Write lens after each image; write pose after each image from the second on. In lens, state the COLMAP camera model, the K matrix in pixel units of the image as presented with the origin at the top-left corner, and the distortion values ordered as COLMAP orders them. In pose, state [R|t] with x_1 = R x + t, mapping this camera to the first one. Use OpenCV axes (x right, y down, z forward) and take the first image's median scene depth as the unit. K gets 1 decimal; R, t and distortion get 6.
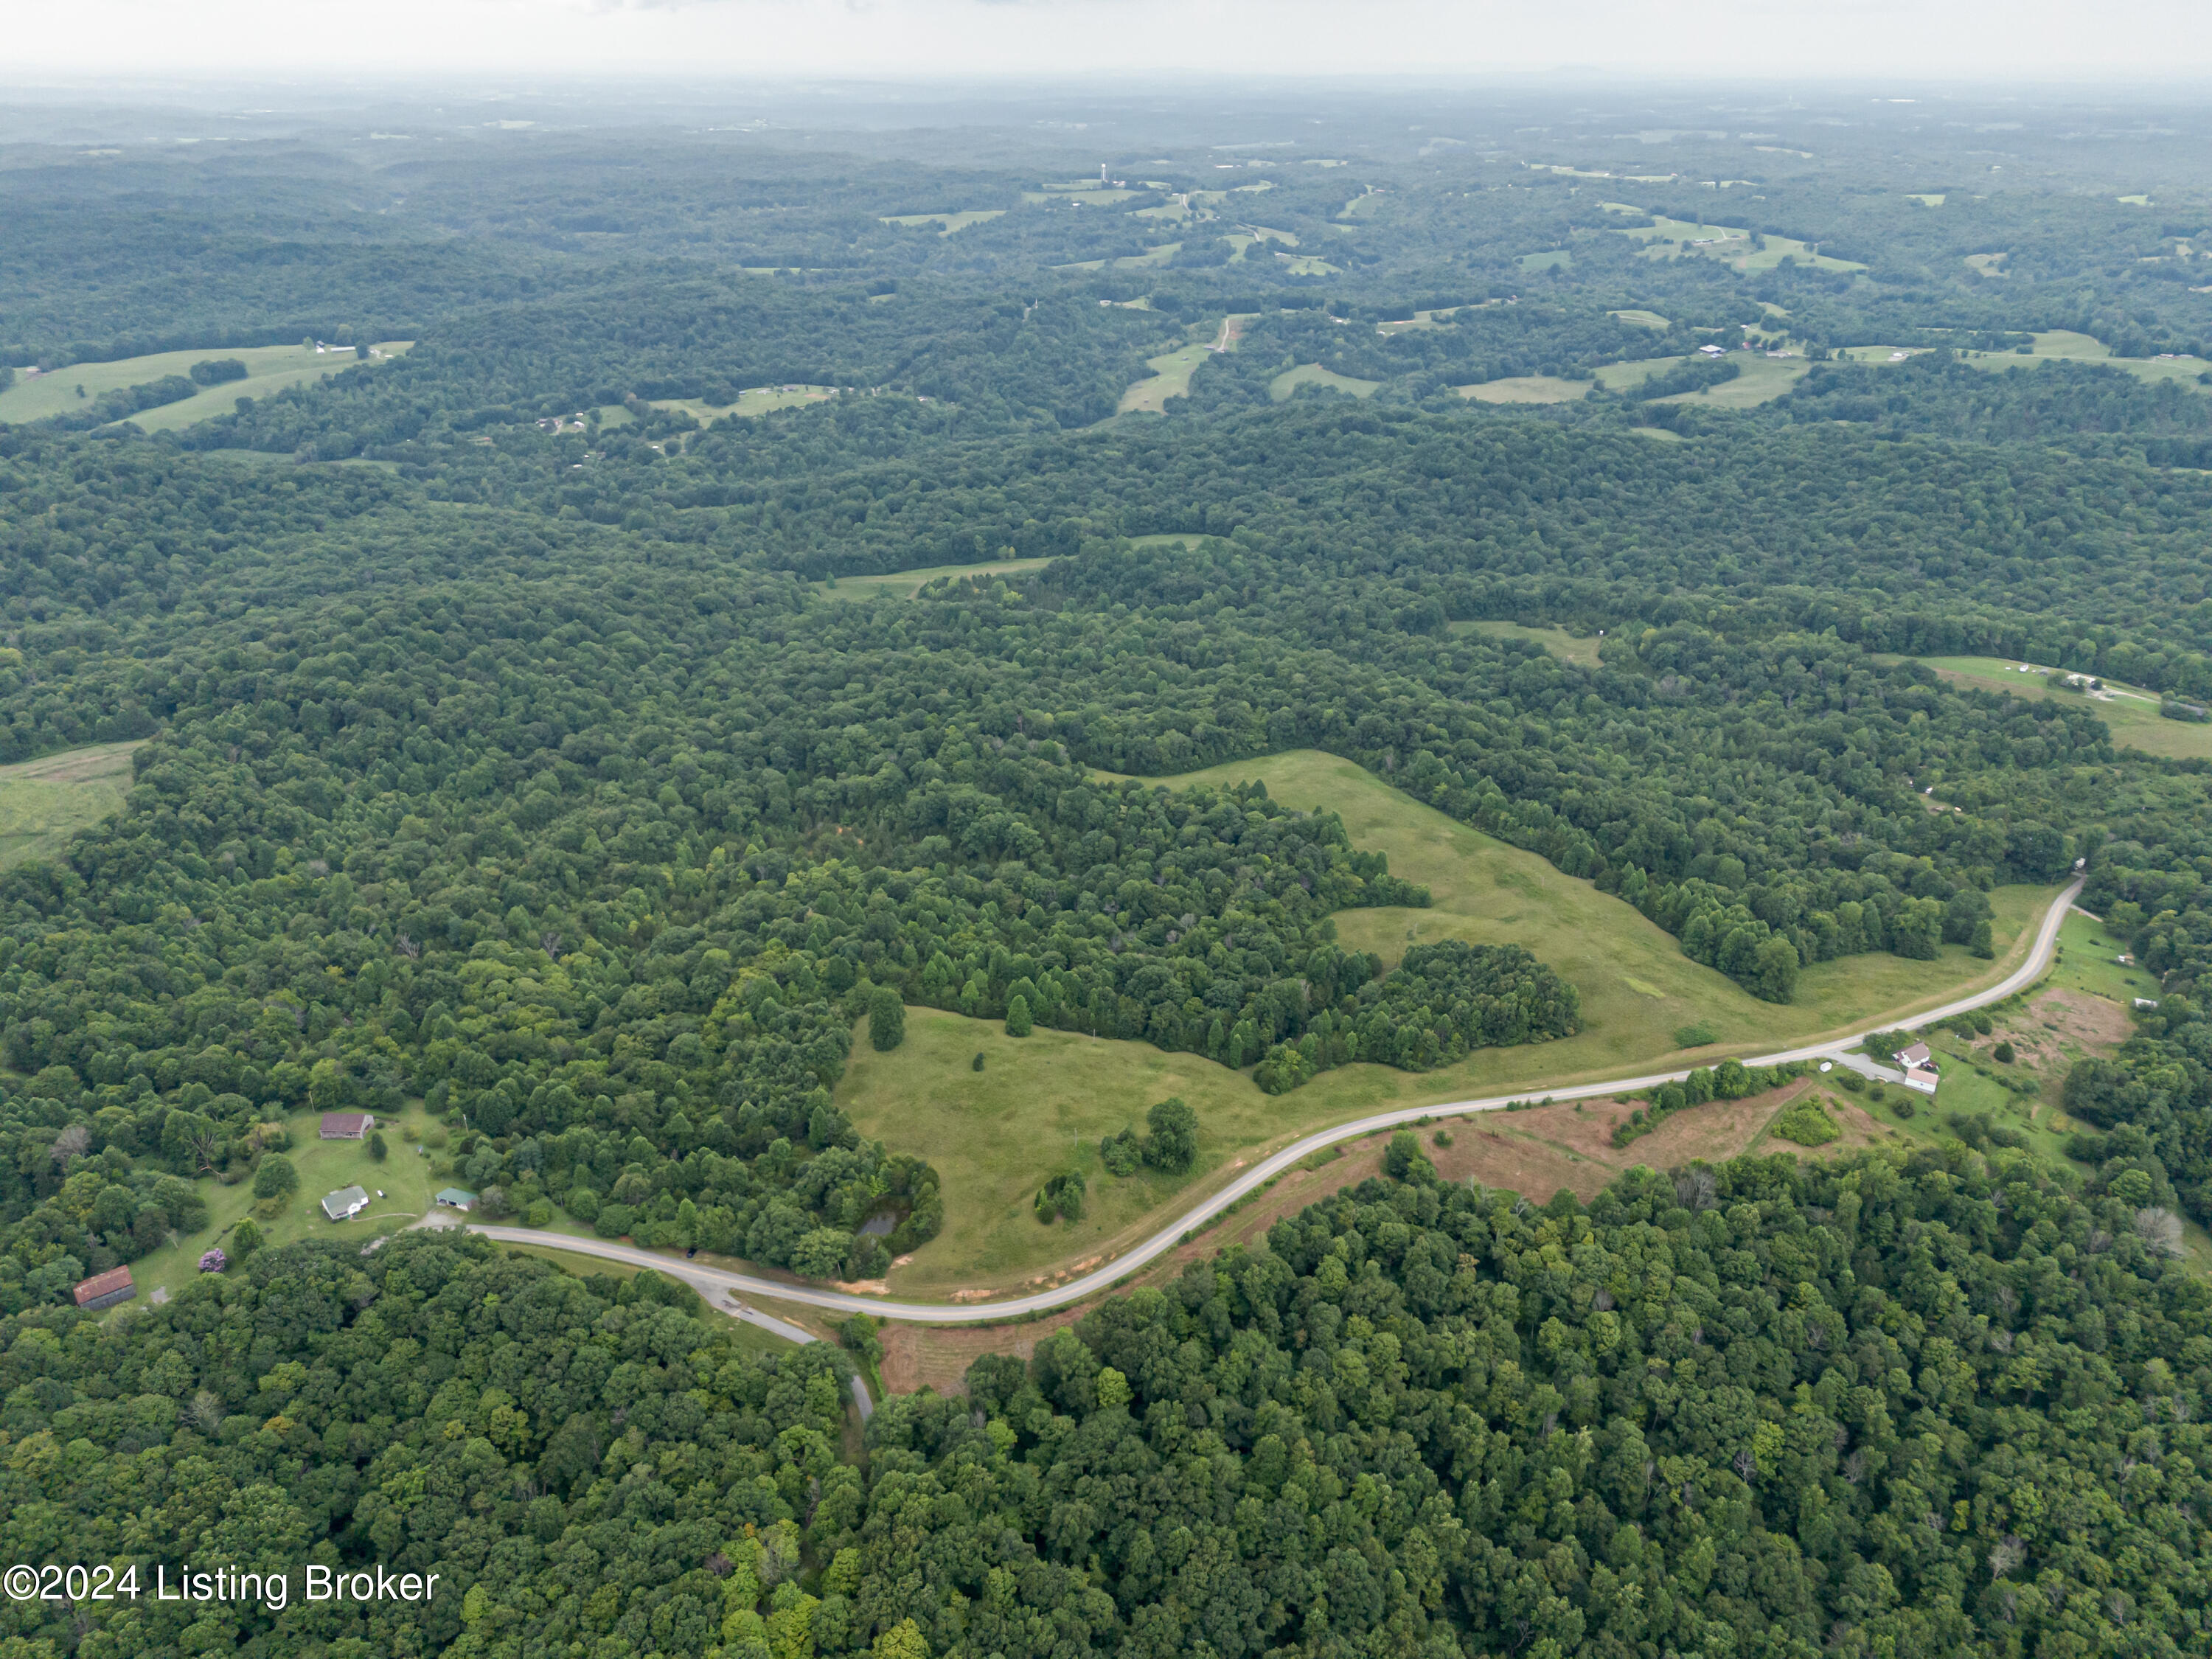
lens RADIAL K [[1614.9, 0, 1106.0], [0, 1614.9, 829.5], [0, 0, 1]] dist [0.061457, -0.050565]
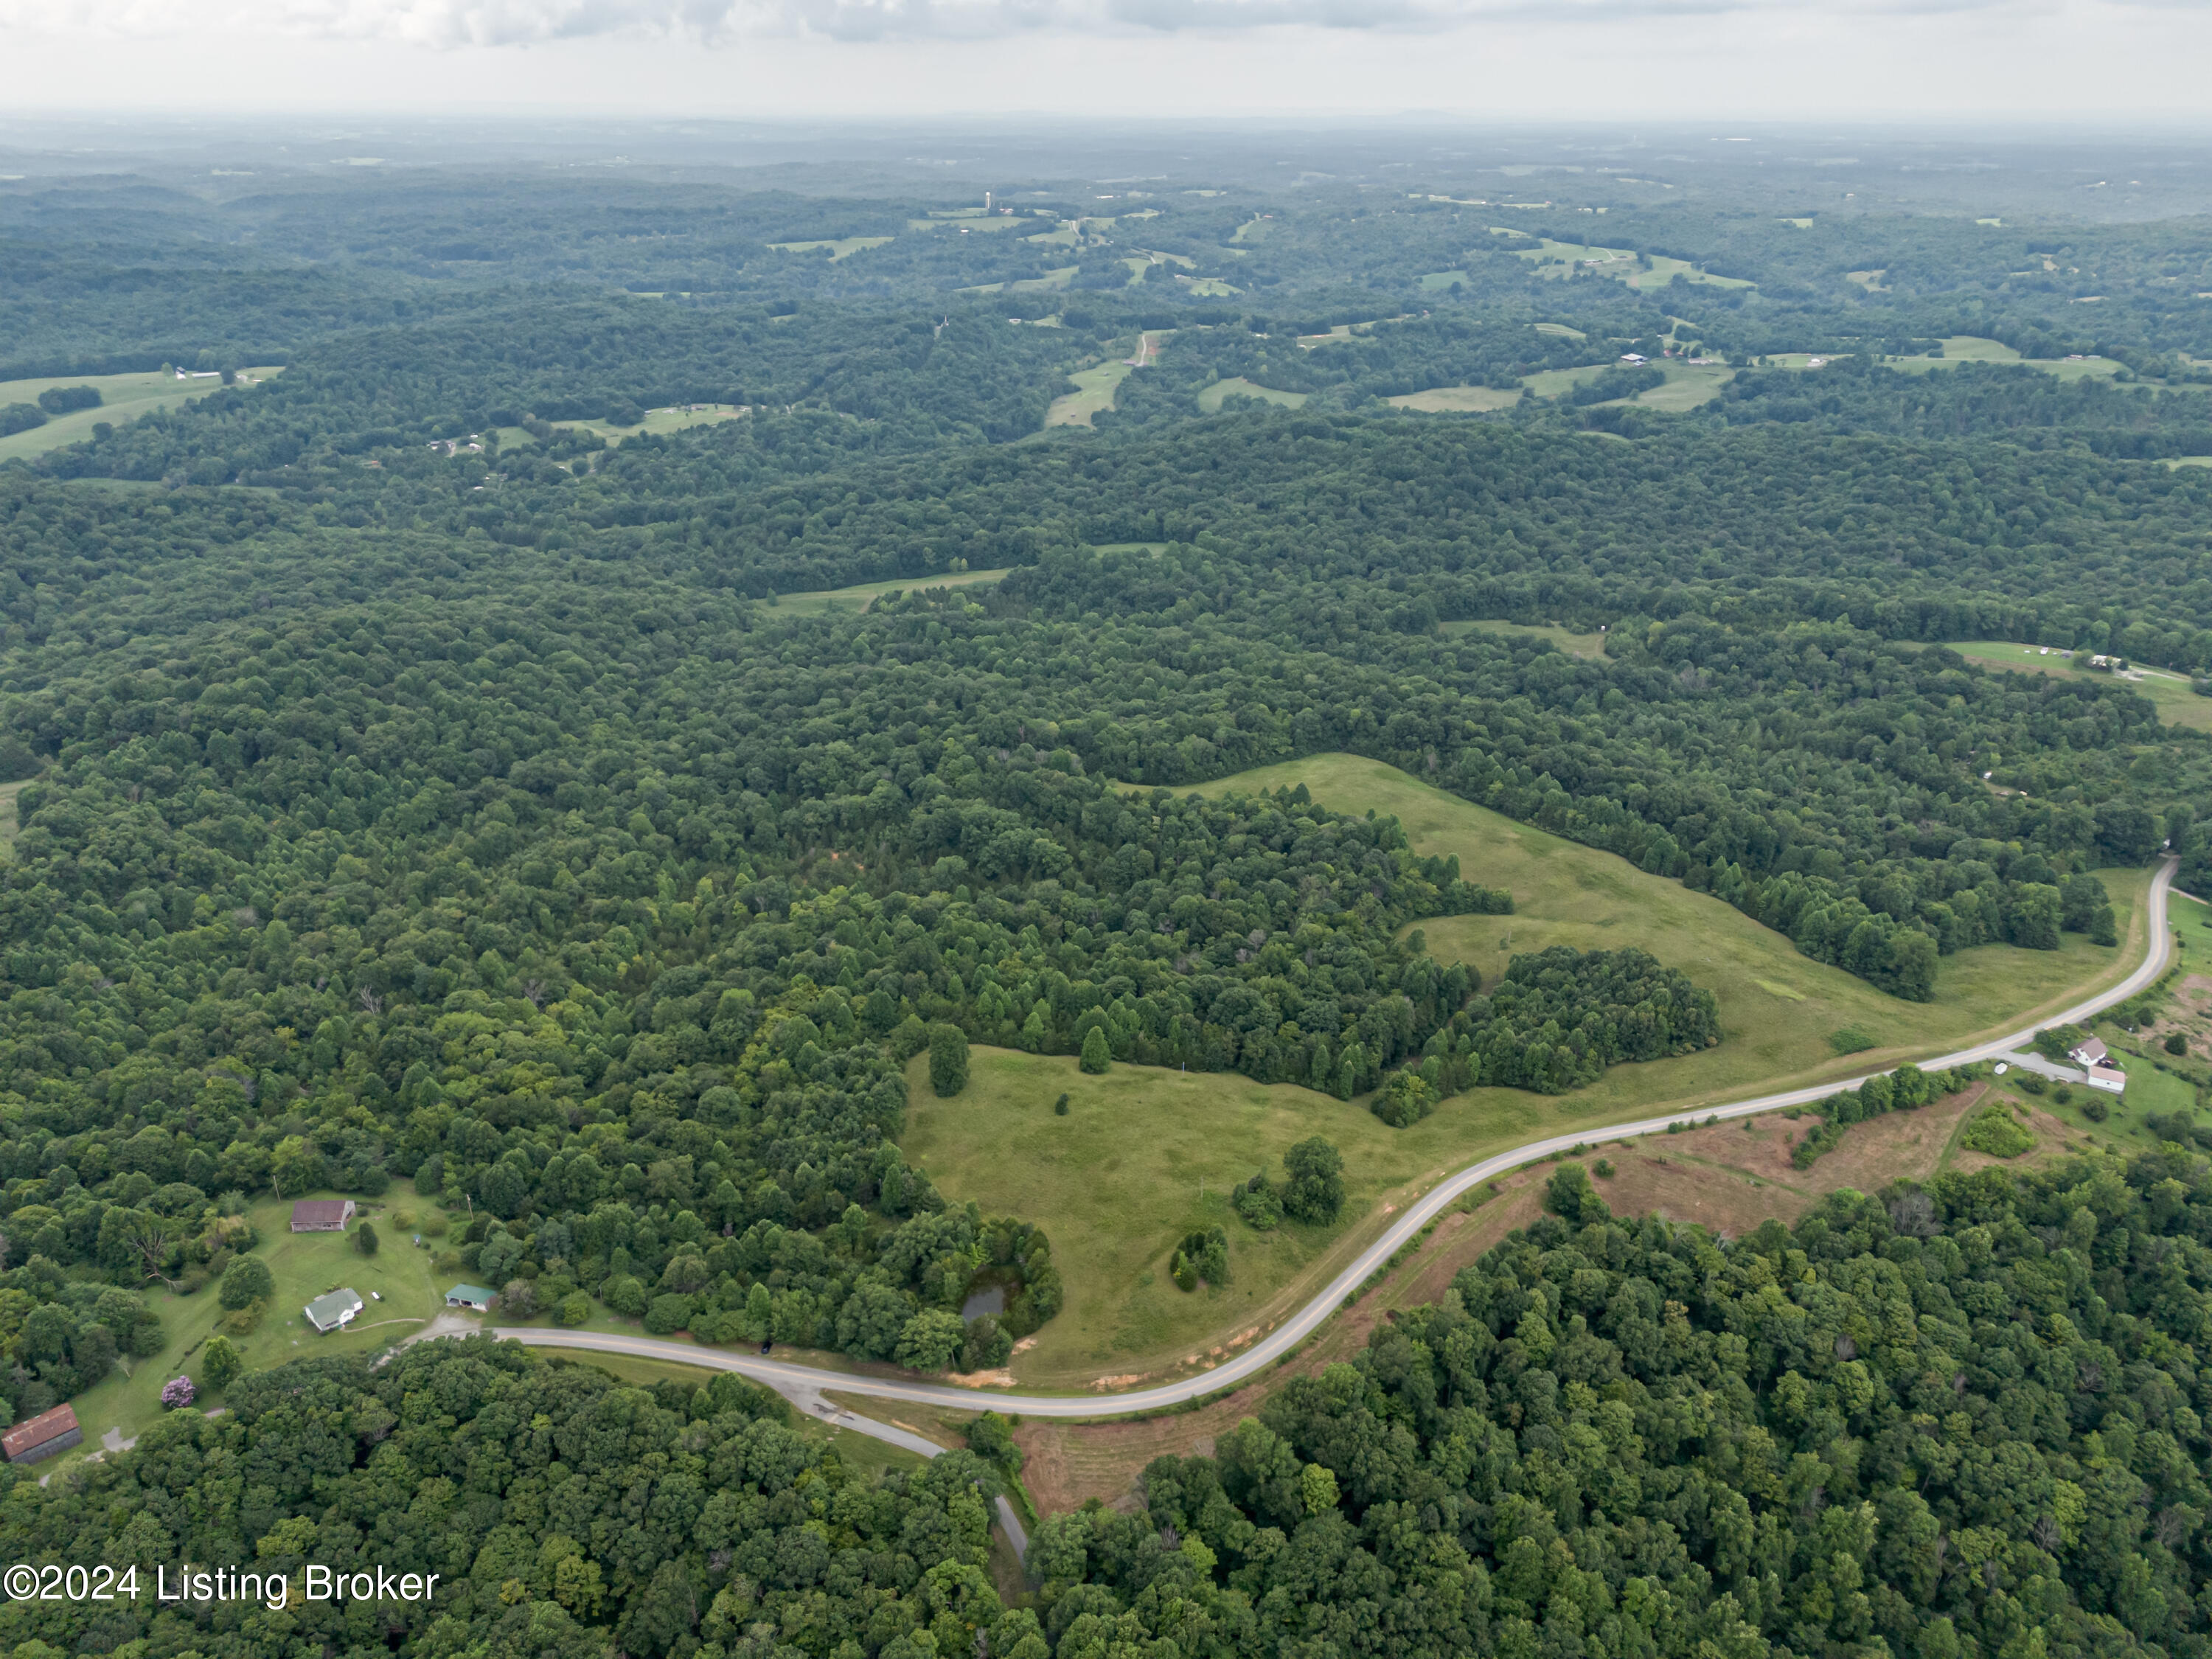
lens RADIAL K [[1614.9, 0, 1106.0], [0, 1614.9, 829.5], [0, 0, 1]] dist [0.061457, -0.050565]
pose [[0.996734, -0.032646, 0.073856, -0.088151], [0.034308, 0.999183, -0.021349, 0.011444], [-0.073099, 0.023813, 0.997040, 0.095339]]
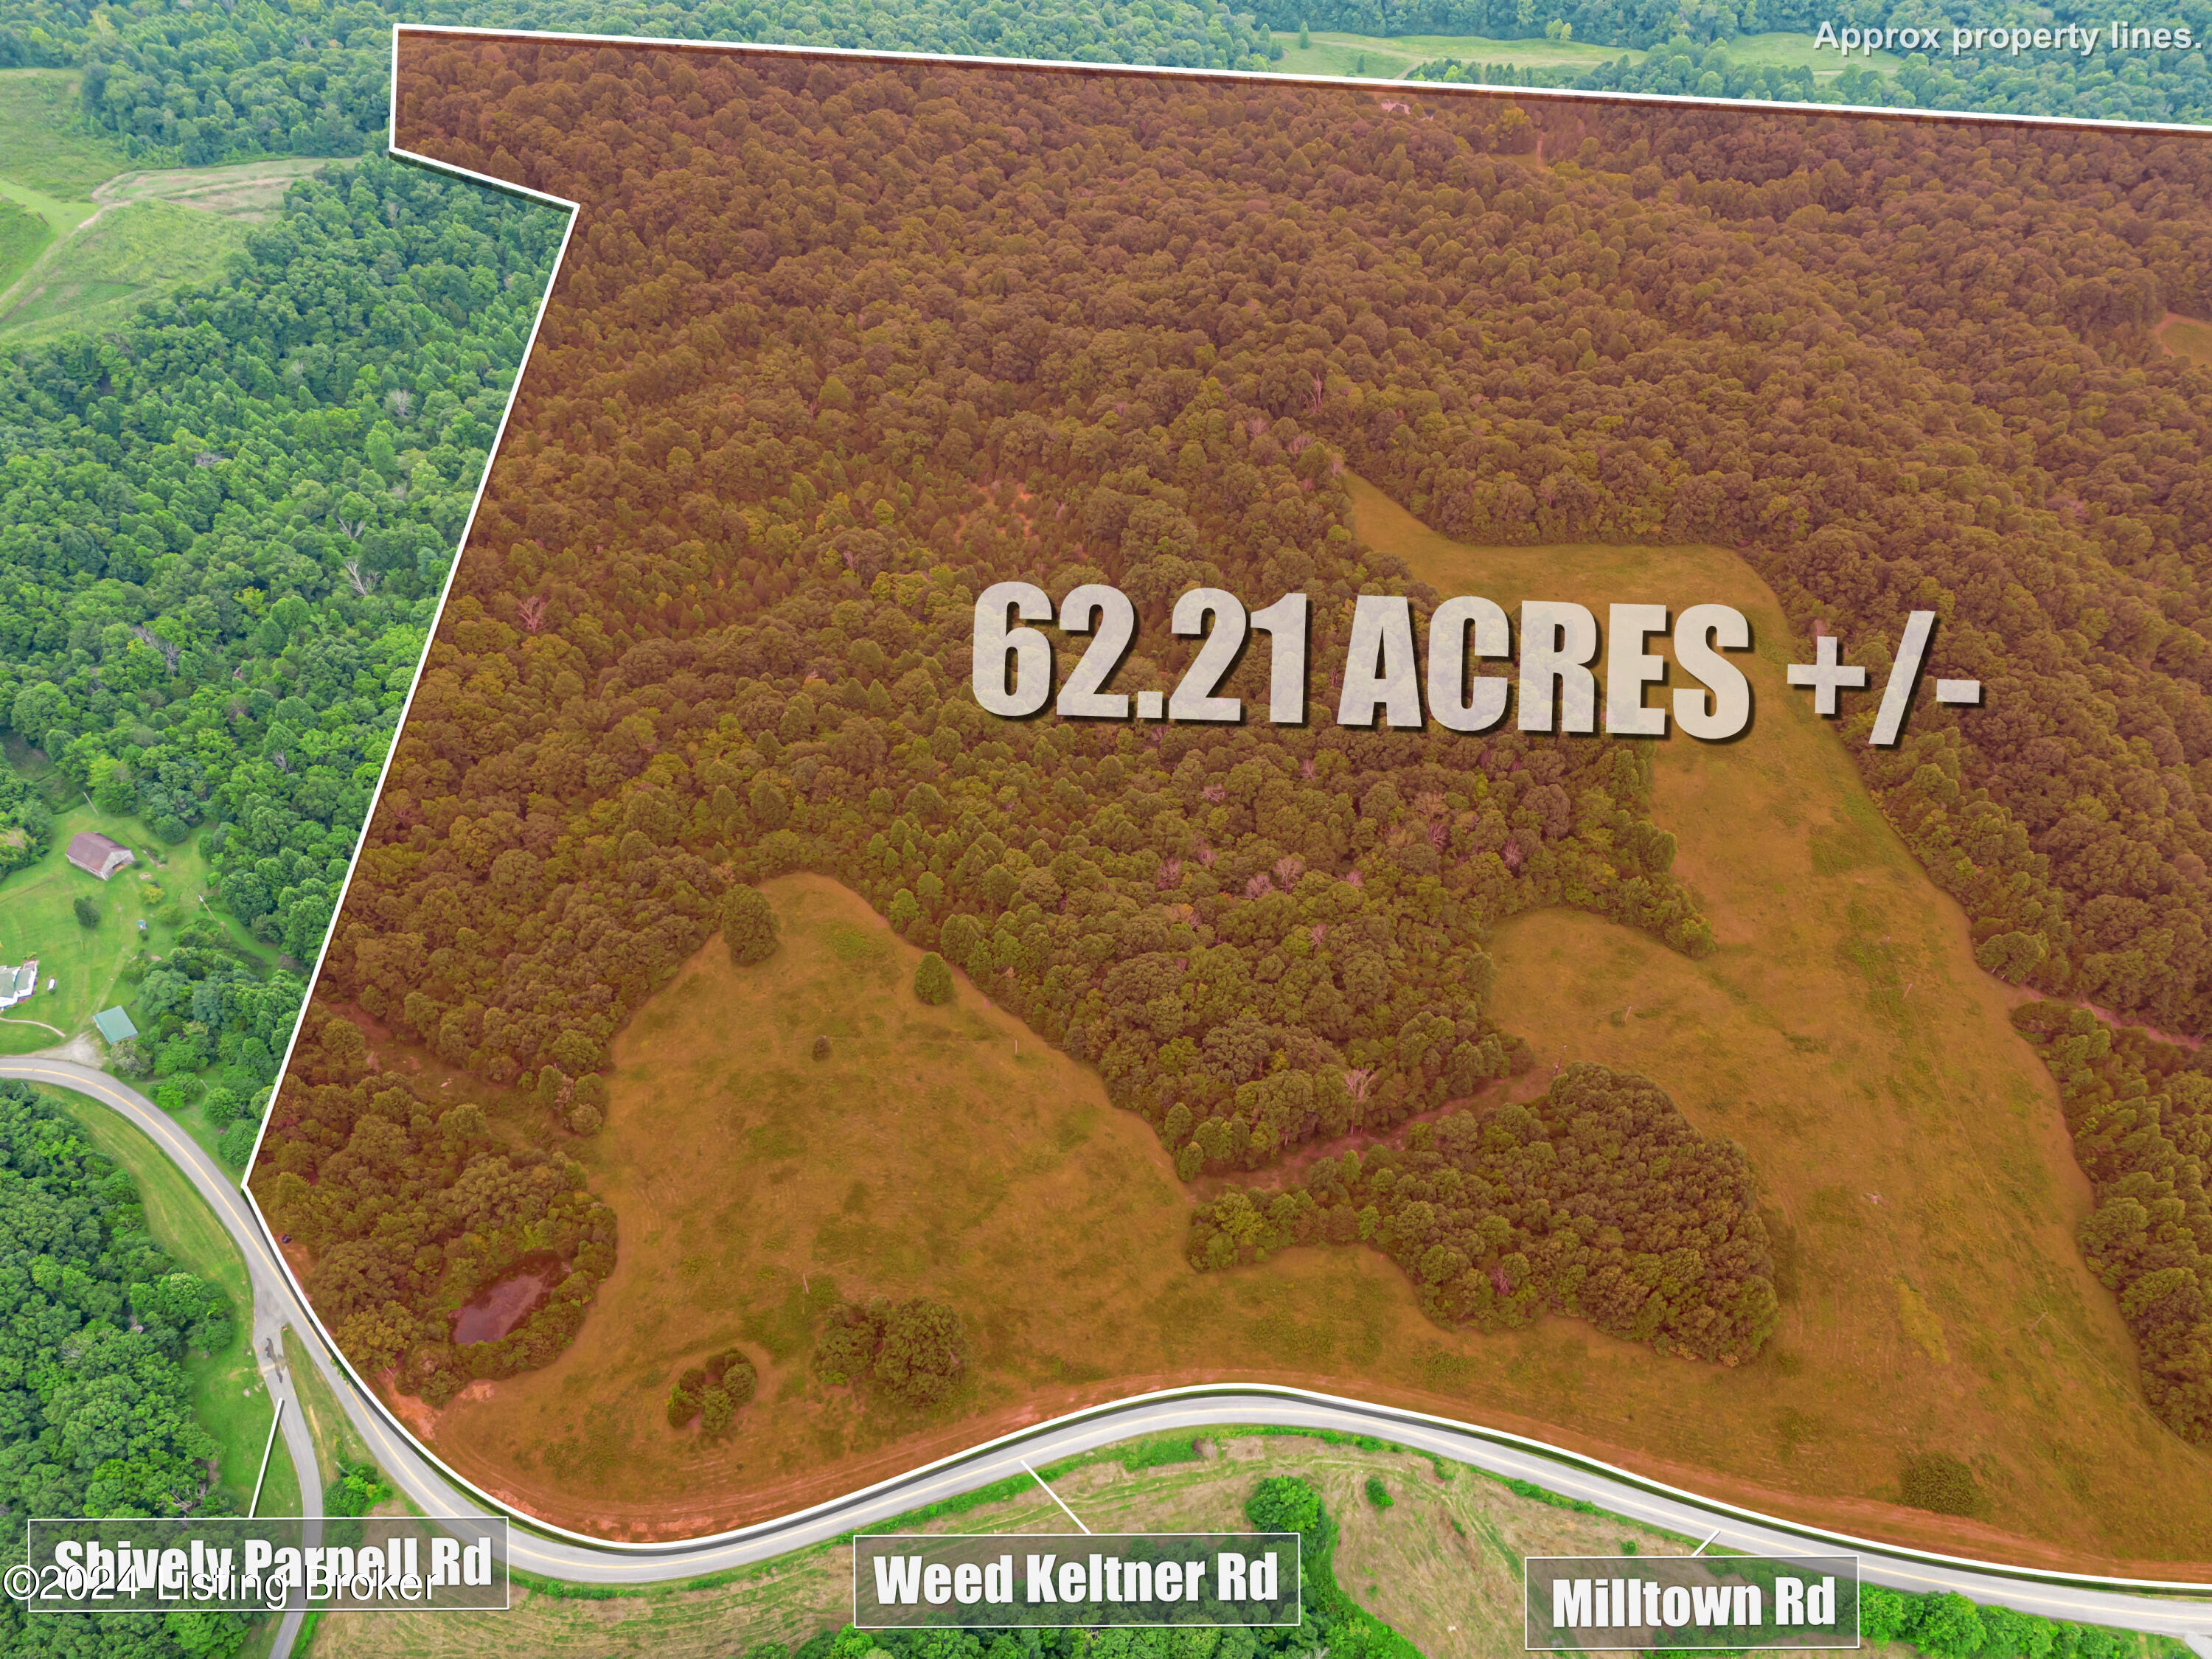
lens RADIAL K [[1643.8, 0, 1106.0], [0, 1643.8, 829.5], [0, 0, 1]] dist [0.082244, -0.089995]
pose [[0.895544, 0.324080, -0.304913, 0.162961], [-0.194656, 0.901523, 0.386478, -0.178249], [0.400136, -0.286755, 0.870438, 0.357545]]
